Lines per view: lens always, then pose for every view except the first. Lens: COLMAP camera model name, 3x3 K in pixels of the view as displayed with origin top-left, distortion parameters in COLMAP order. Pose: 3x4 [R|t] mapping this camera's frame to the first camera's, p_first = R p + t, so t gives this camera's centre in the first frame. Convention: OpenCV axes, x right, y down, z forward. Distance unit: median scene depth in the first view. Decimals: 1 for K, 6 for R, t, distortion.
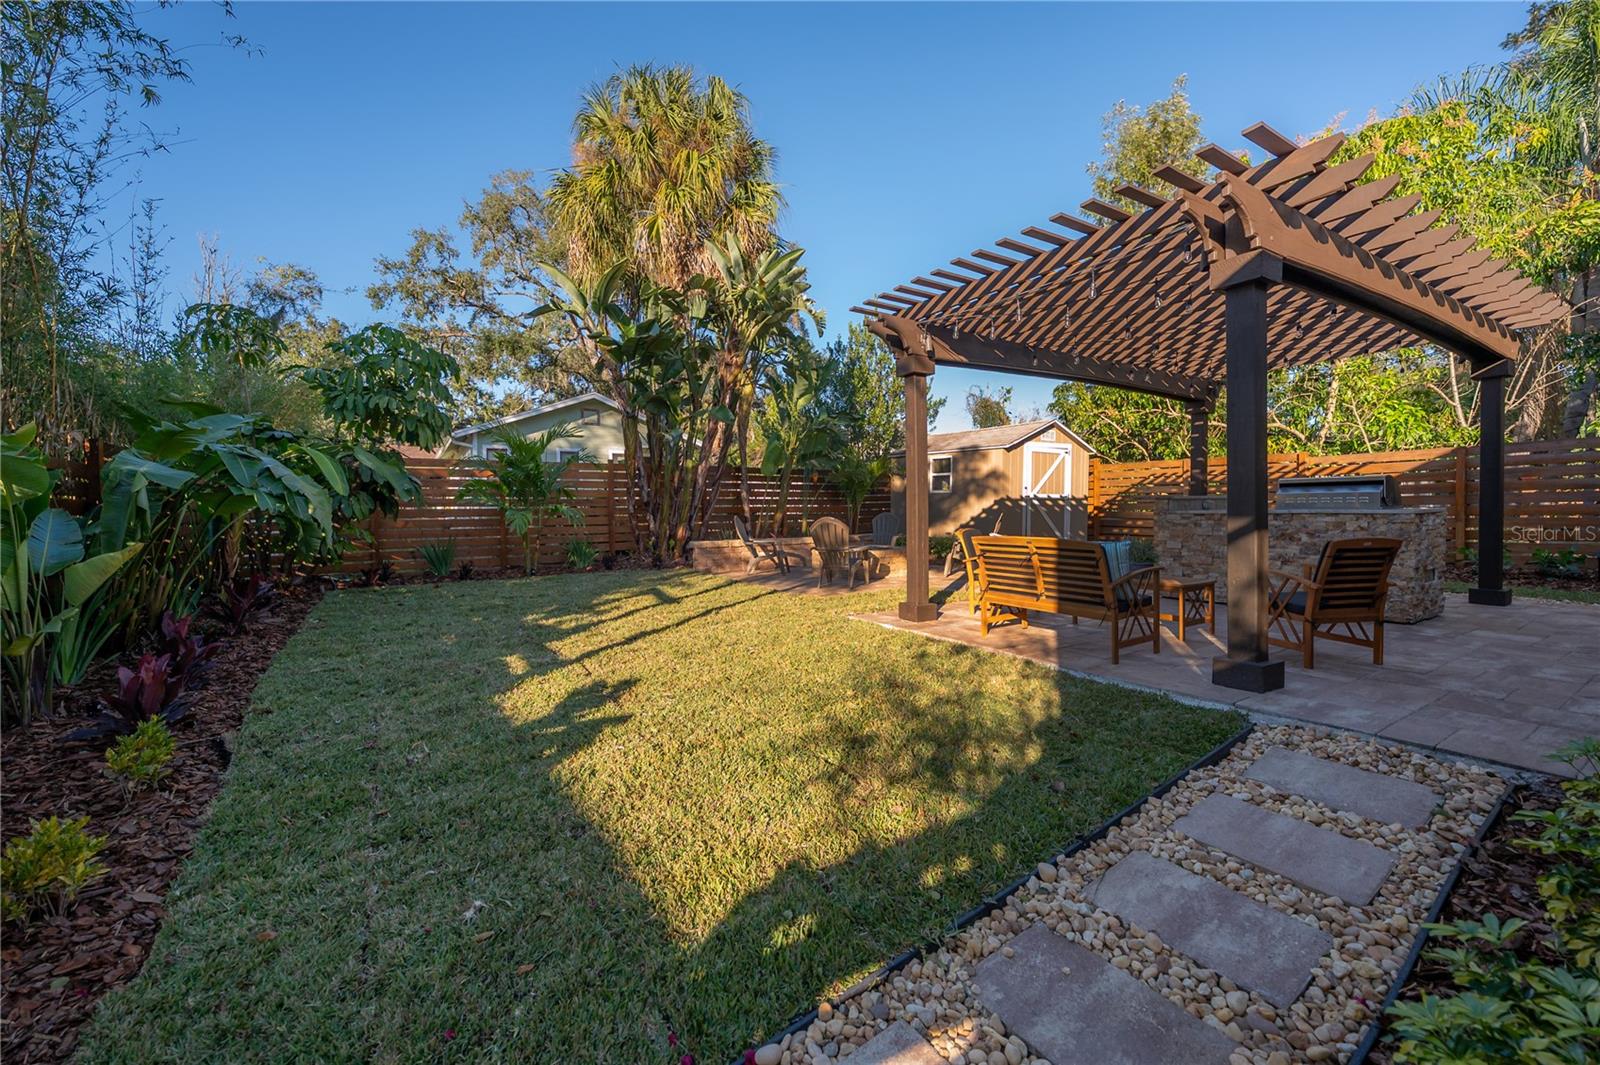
lens RADIAL K [[636.9, 0, 830.4], [0, 636.9, 502.9], [0, 0, 1]] dist [0.026457, -0.026764]
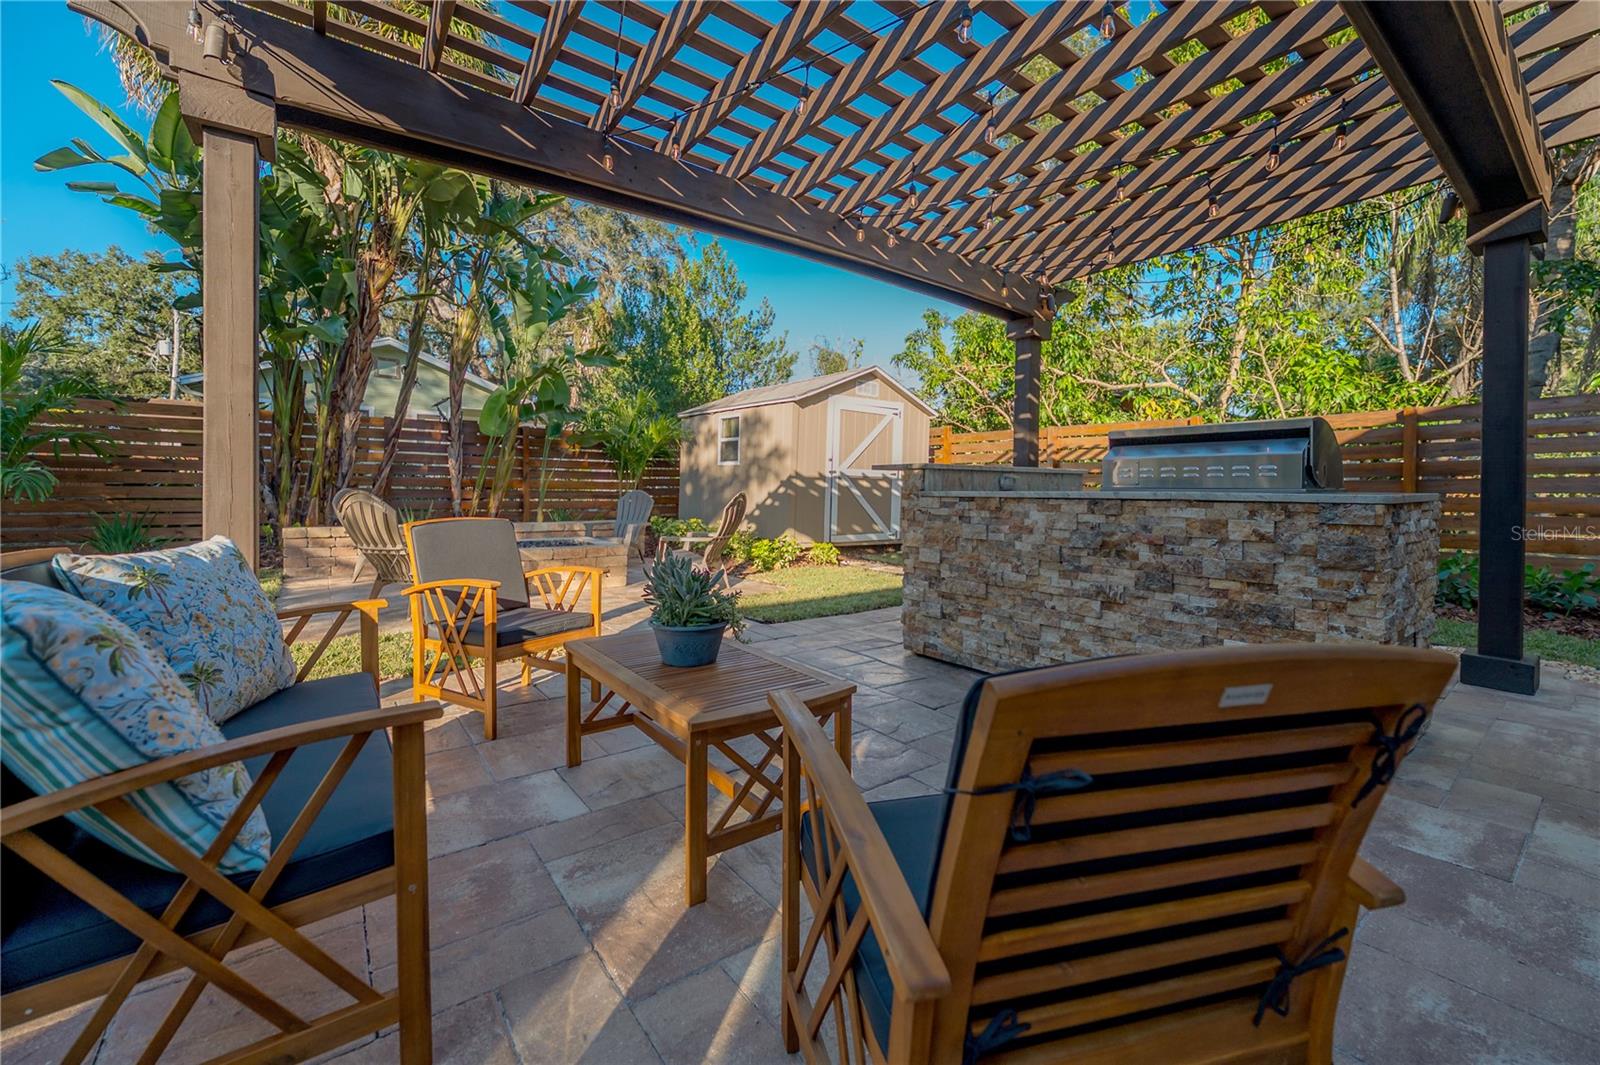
lens RADIAL K [[663.4, 0, 822.5], [0, 663.4, 482.4], [0, 0, 1]] dist [-0.015901, -0.000042]
pose [[0.995805, 0.023620, 0.088400, 0.250519], [-0.022834, 0.999690, -0.009893, 0.007391], [-0.088606, 0.007833, 0.996036, 0.295264]]
